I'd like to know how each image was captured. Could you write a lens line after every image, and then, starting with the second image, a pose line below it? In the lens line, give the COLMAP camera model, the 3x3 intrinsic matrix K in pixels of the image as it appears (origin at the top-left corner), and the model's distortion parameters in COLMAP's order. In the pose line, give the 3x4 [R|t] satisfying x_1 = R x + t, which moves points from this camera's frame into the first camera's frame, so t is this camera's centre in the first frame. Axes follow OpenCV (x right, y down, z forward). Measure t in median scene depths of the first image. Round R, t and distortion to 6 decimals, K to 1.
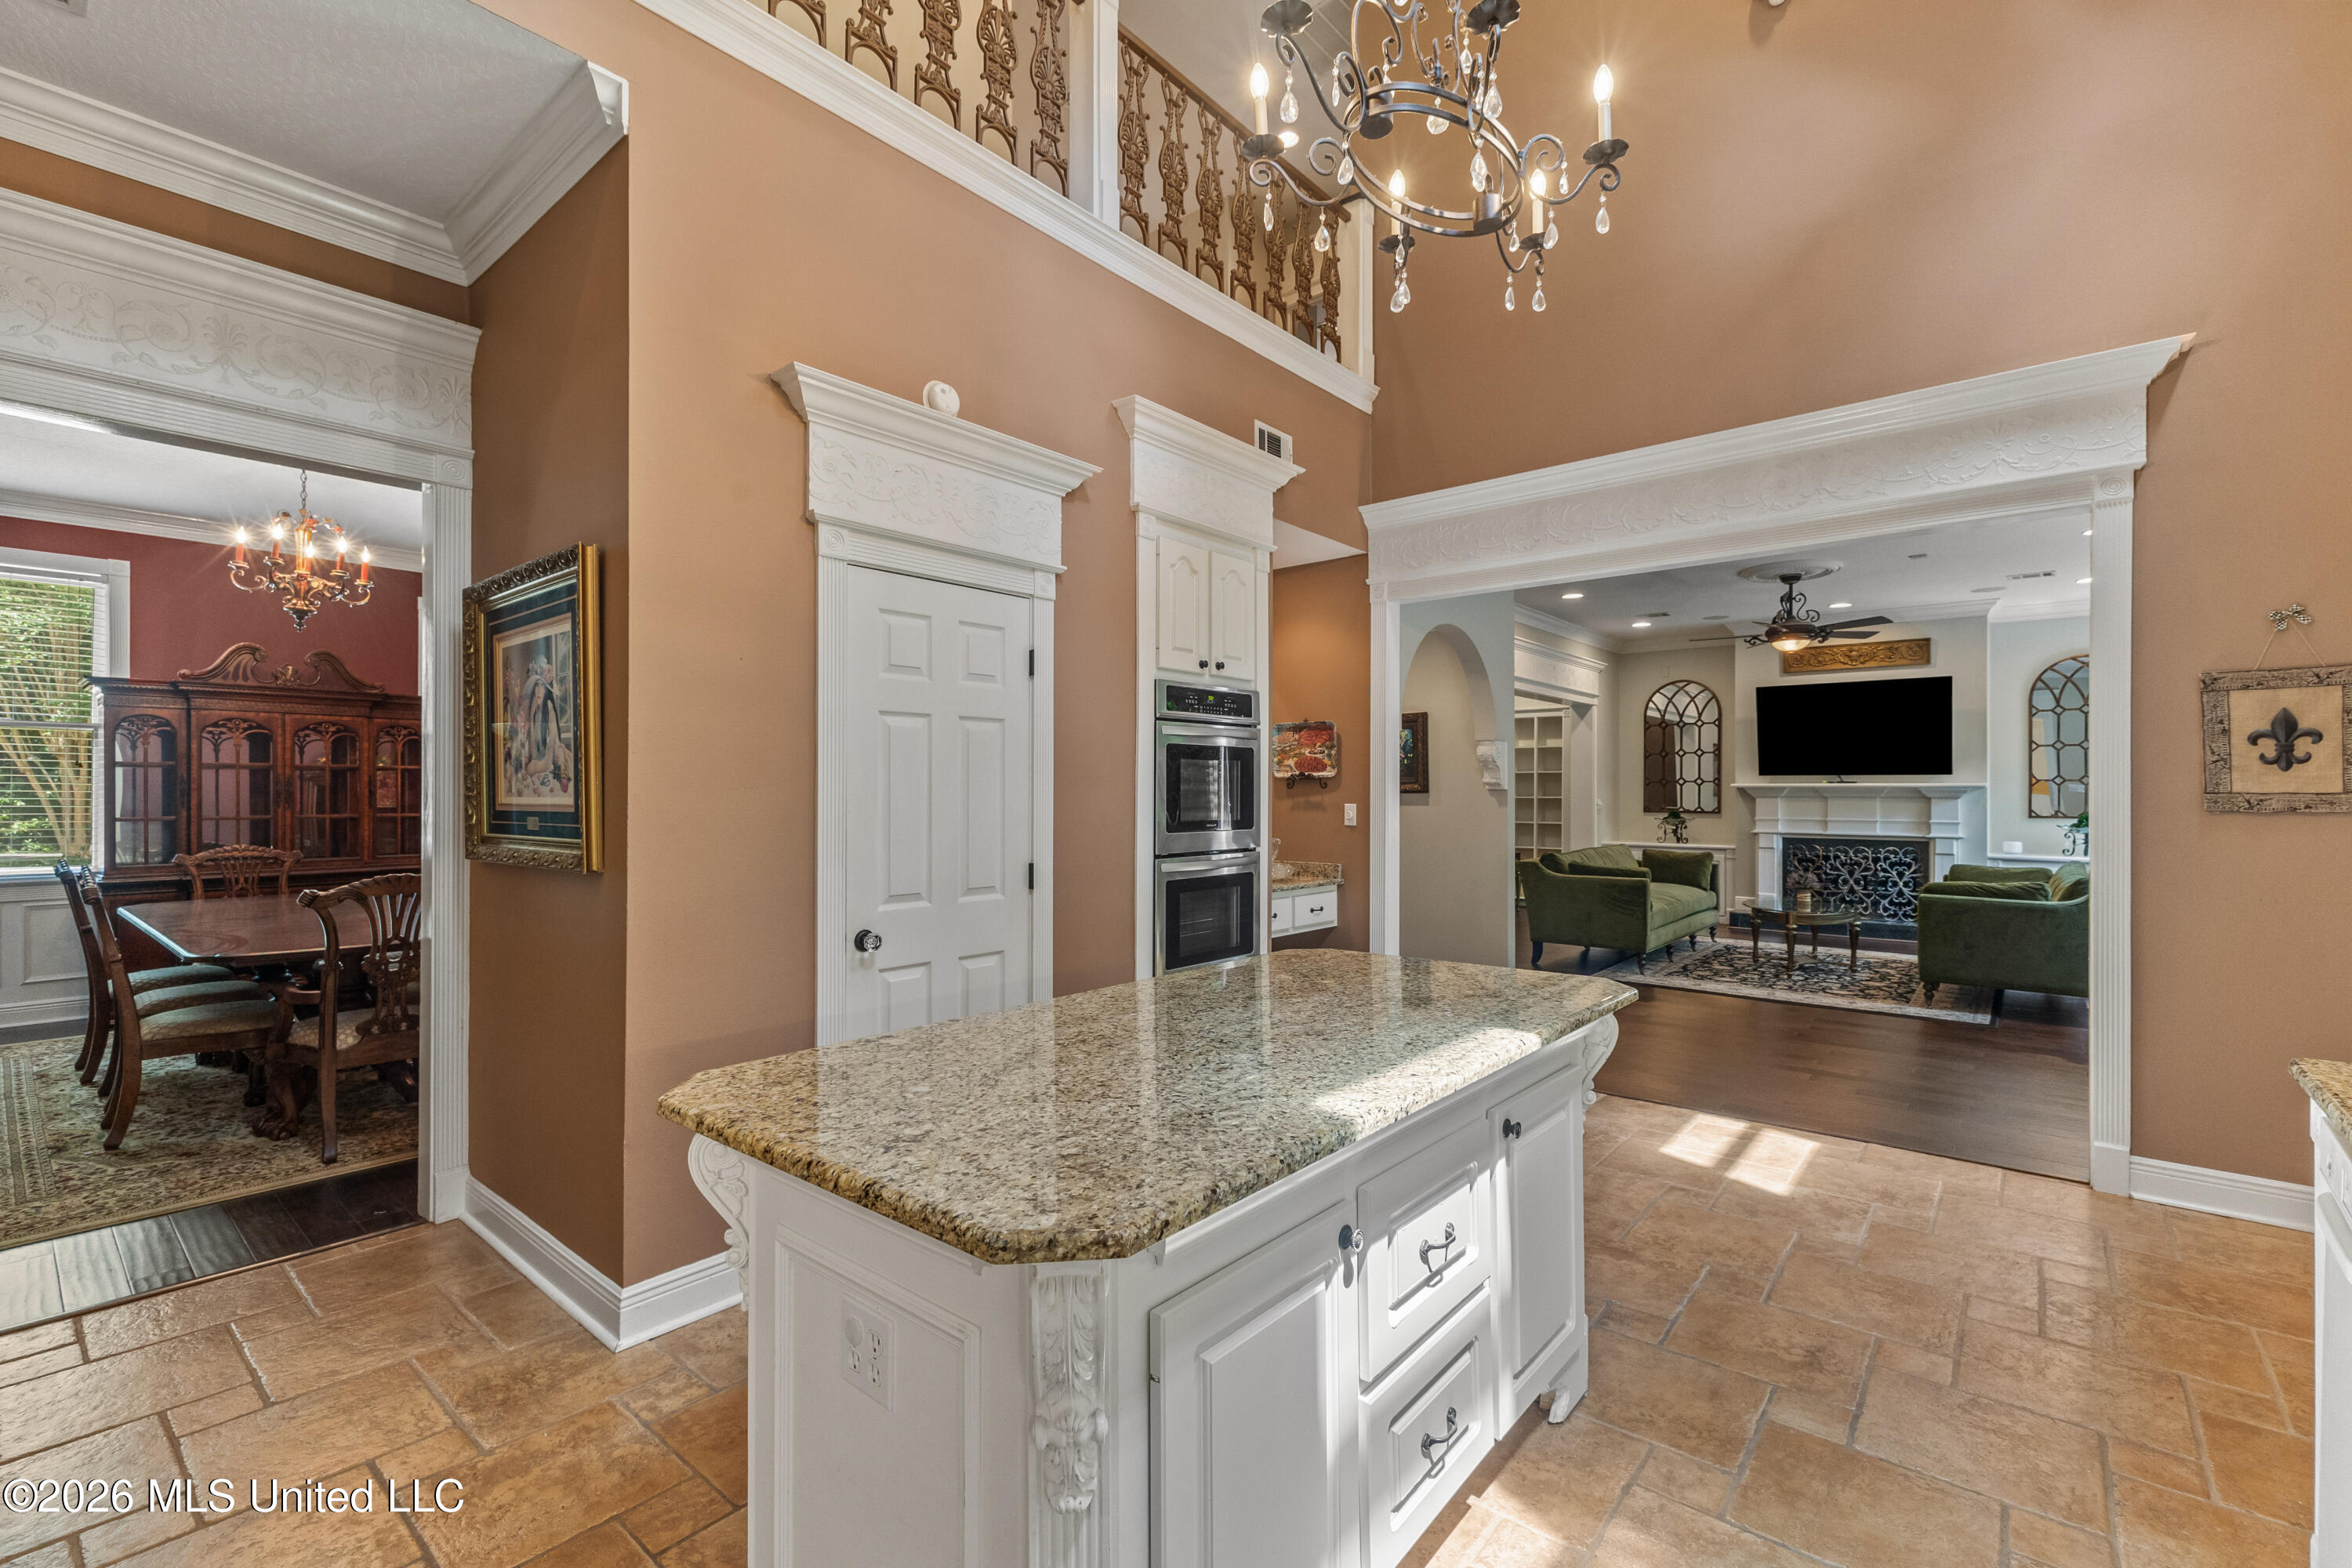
lens RADIAL K [[1024.1, 0, 1167.3], [0, 1024.1, 801.8], [0, 0, 1]] dist [0.005128, -0.000343]
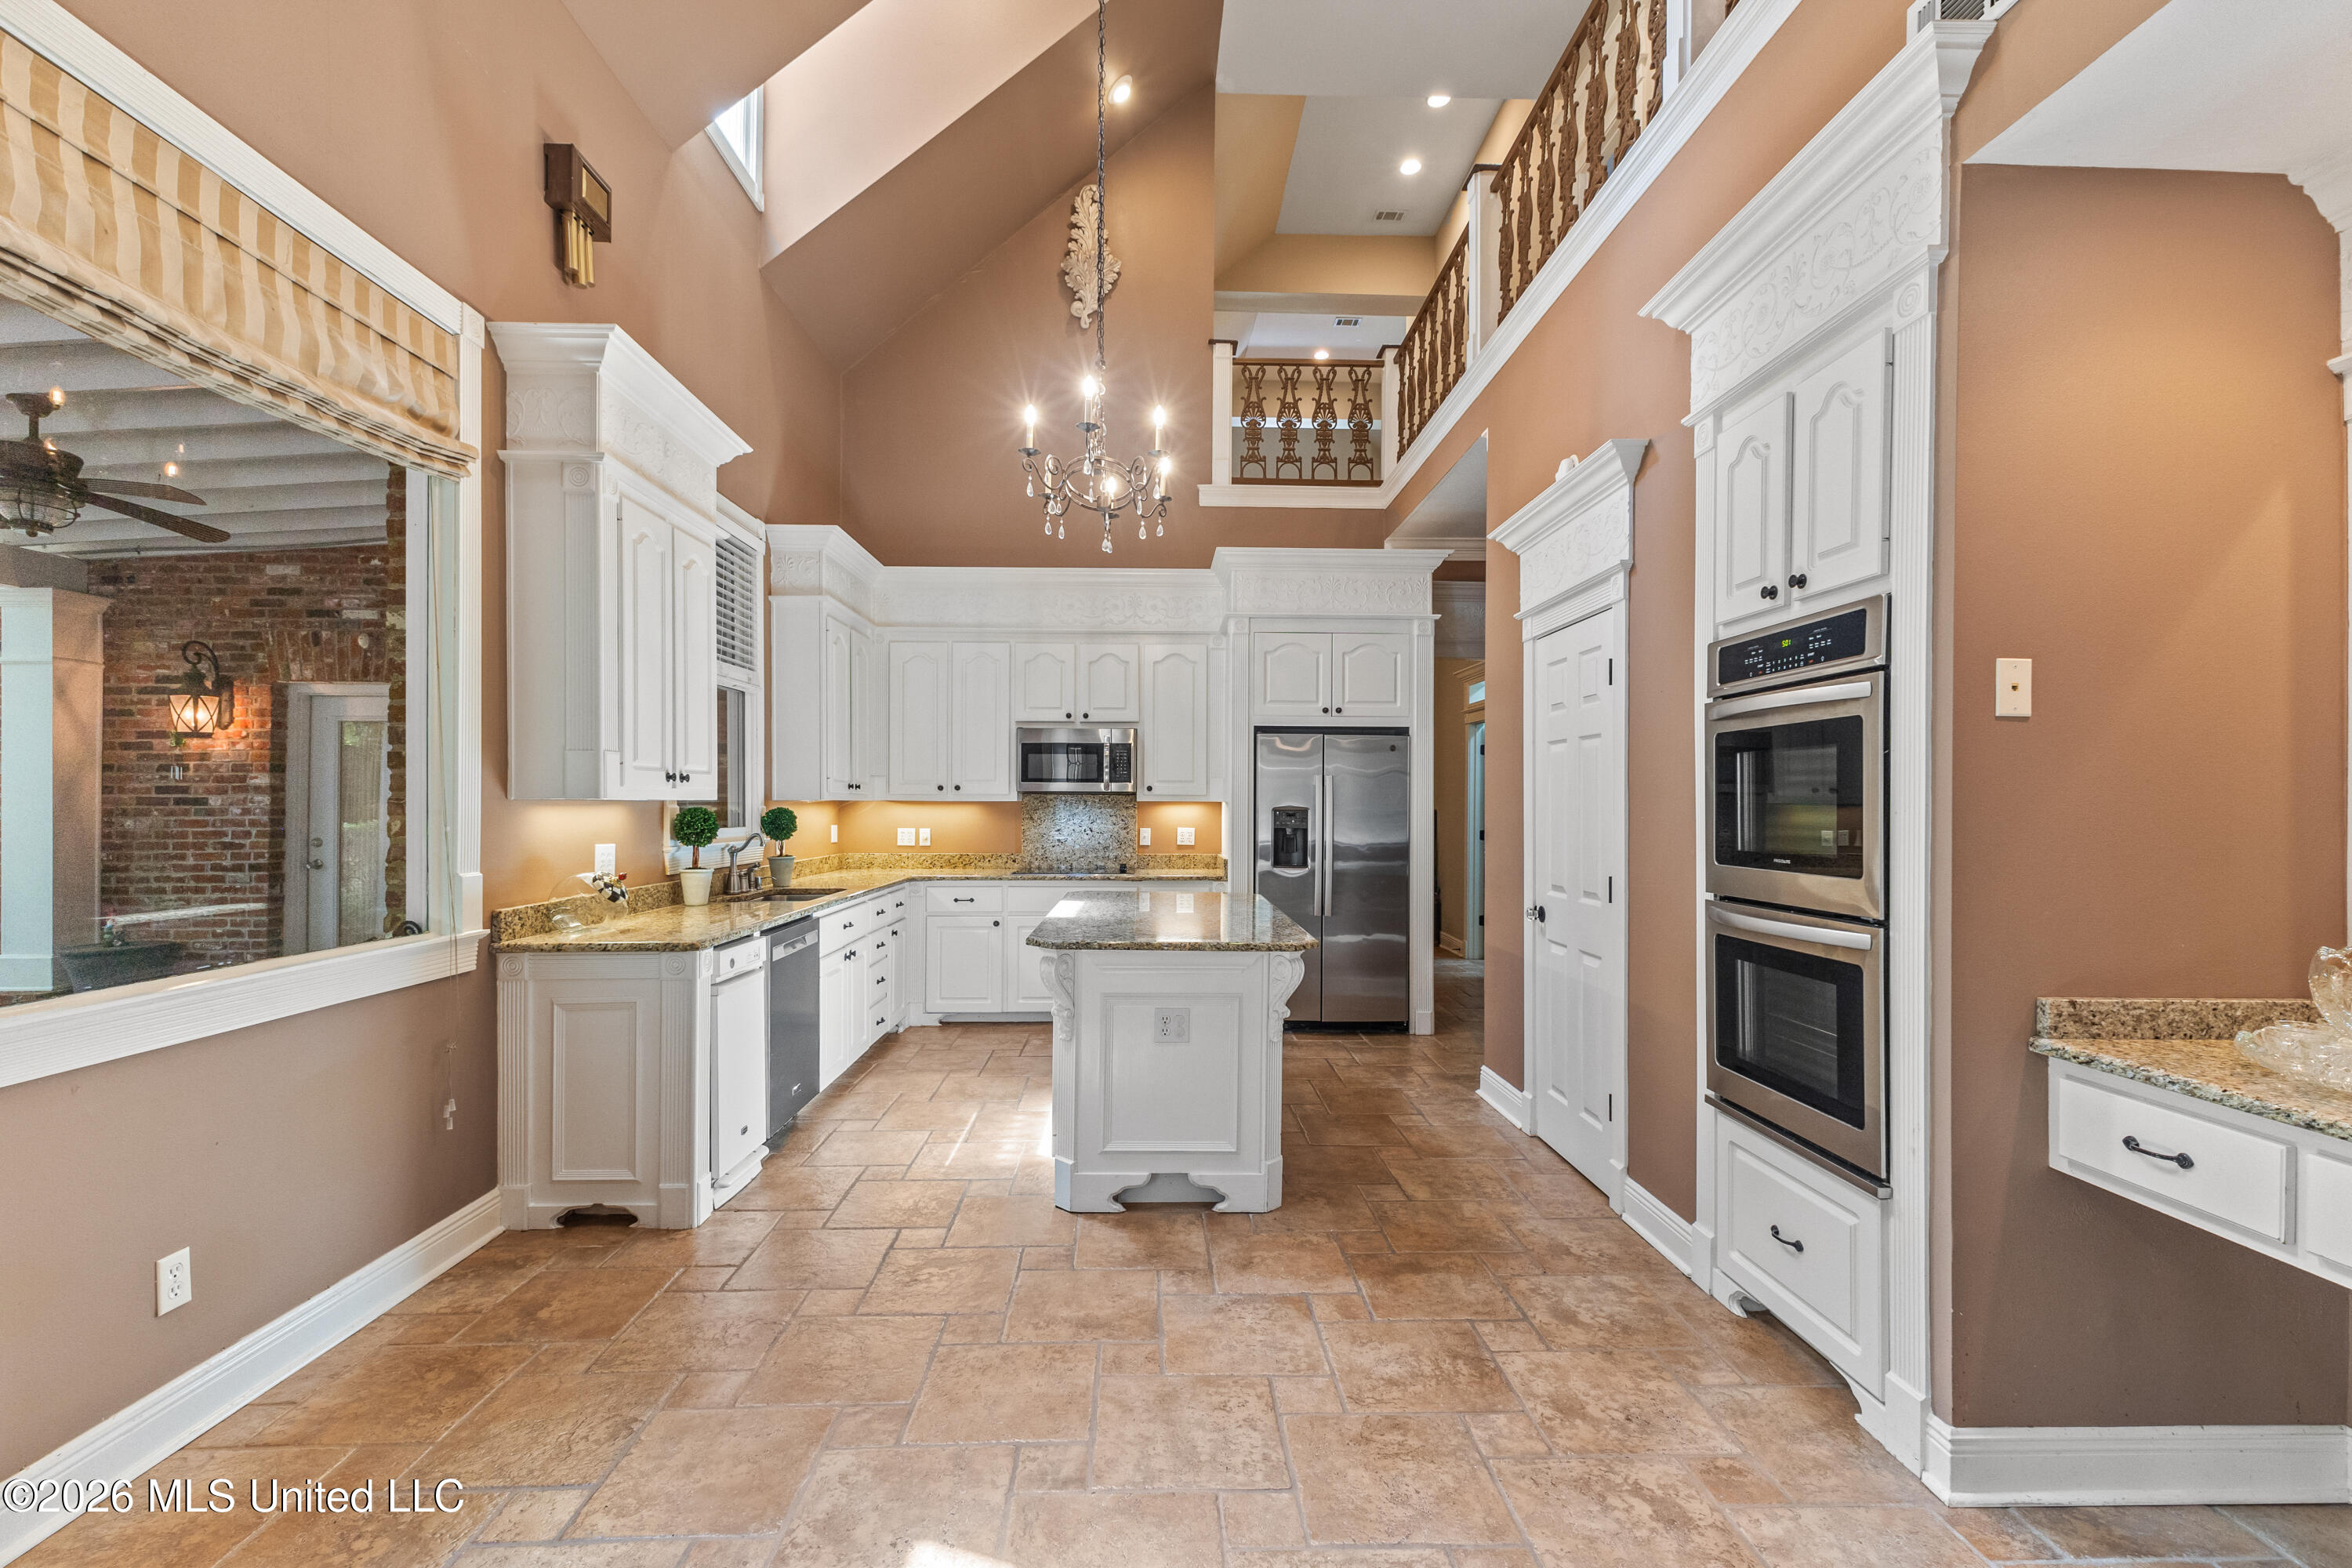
lens RADIAL K [[1024.1, 0, 1173.5], [0, 1024.1, 791.6], [0, 0, 1]] dist [0.005128, -0.000343]
pose [[-0.745930, -0.005392, -0.666002, 0.742592], [-0.004329, 0.999985, -0.003247, -0.014336], [0.666010, 0.000461, -0.745943, 1.294045]]
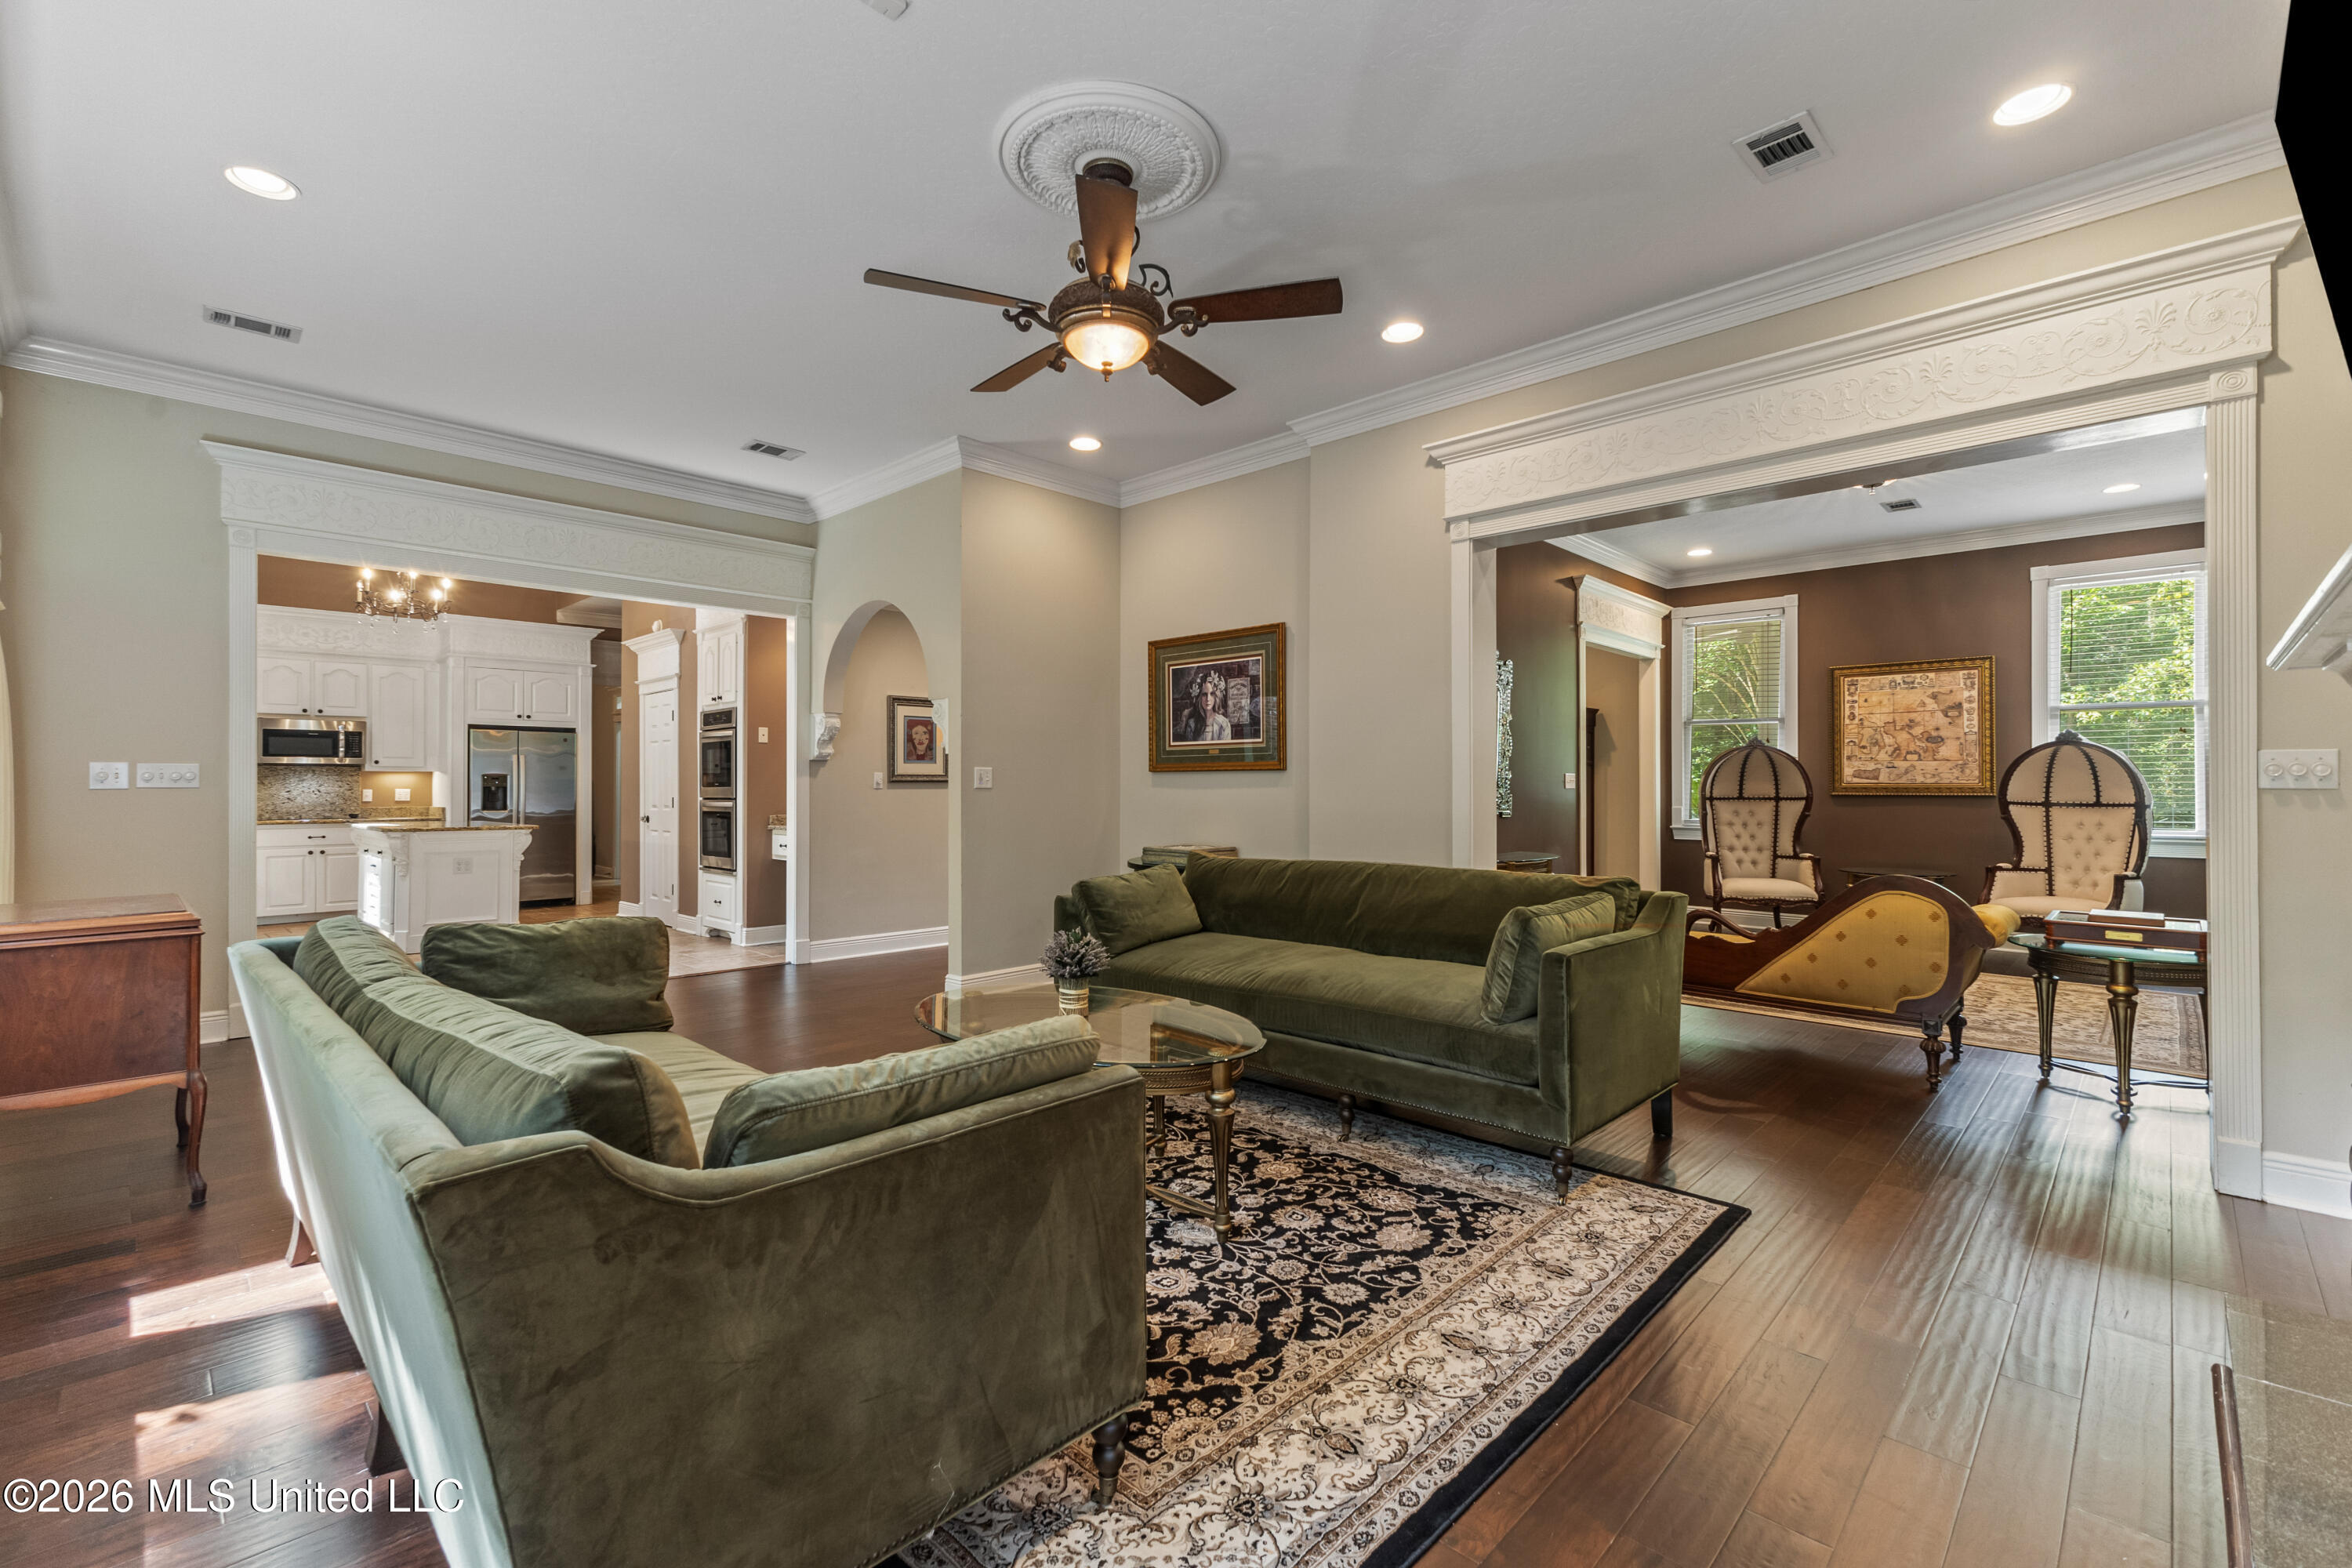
lens RADIAL K [[1024.1, 0, 1183.0], [0, 1024.1, 777.6], [0, 0, 1]] dist [0.005128, -0.000343]
pose [[-0.064641, -0.002182, -0.997906, 2.004590], [-0.000811, 0.999997, -0.002134, 0.016013], [0.997908, 0.000671, -0.064643, 2.124562]]
